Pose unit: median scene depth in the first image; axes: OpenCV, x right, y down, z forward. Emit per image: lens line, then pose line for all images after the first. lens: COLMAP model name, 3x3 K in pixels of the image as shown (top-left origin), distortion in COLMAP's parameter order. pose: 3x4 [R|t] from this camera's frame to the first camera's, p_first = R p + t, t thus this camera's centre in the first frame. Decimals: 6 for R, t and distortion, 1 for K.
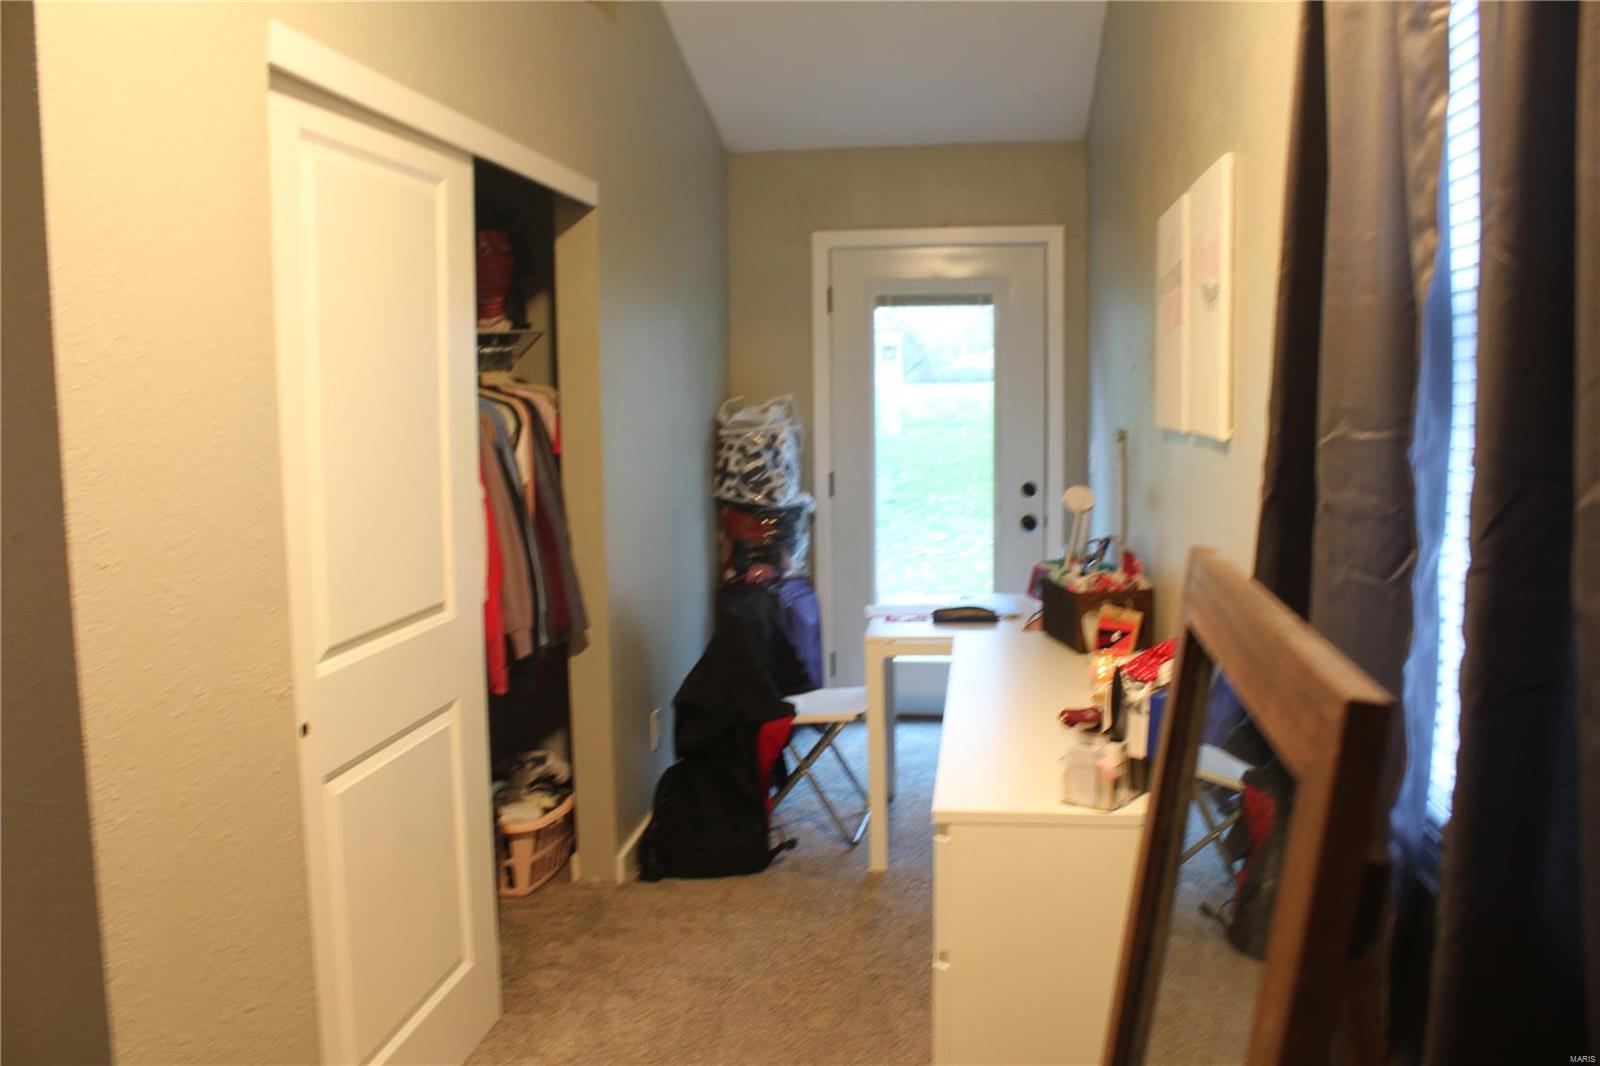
lens RADIAL K [[1357.0, 0, 799.7], [0, 1357.0, 528.7], [0, 0, 1]] dist [-0.159441, 0.131233]
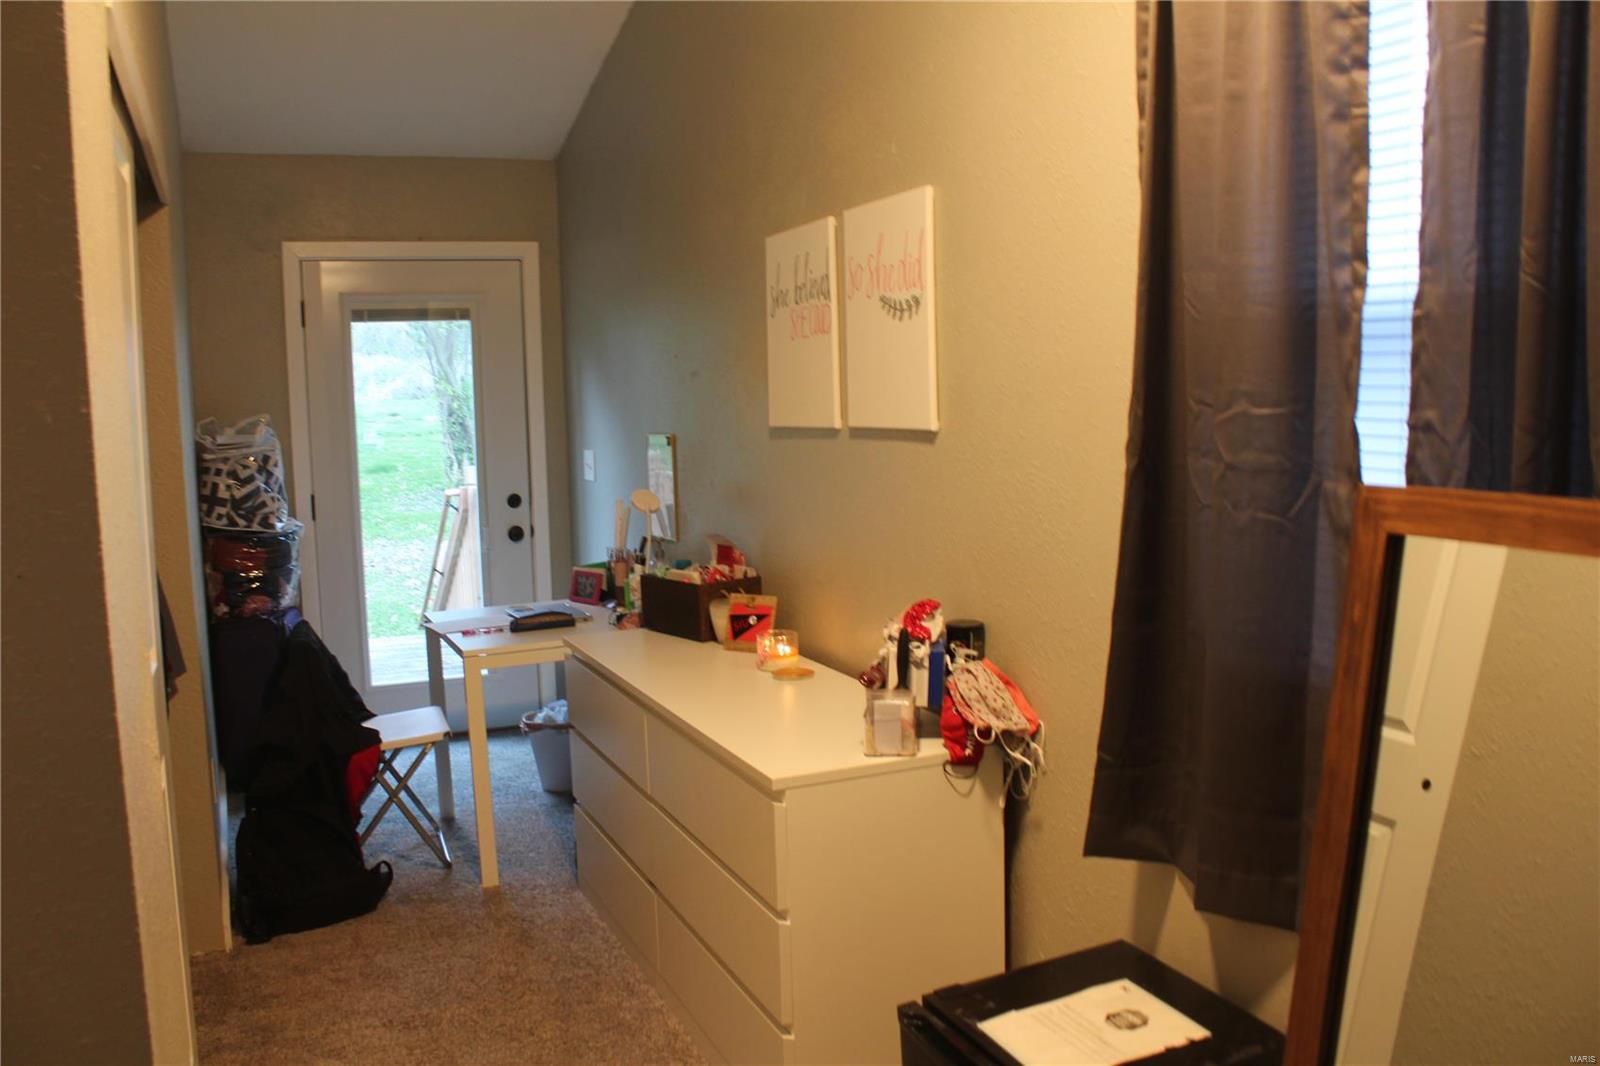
lens RADIAL K [[1357.0, 0, 806.1], [0, 1357.0, 522.2], [0, 0, 1]] dist [-0.159441, 0.131233]
pose [[0.849288, -0.060531, 0.524448, -0.185917], [0.071005, 0.997476, 0.000143, 0.002465], [-0.523133, 0.037117, 0.851443, 0.025137]]
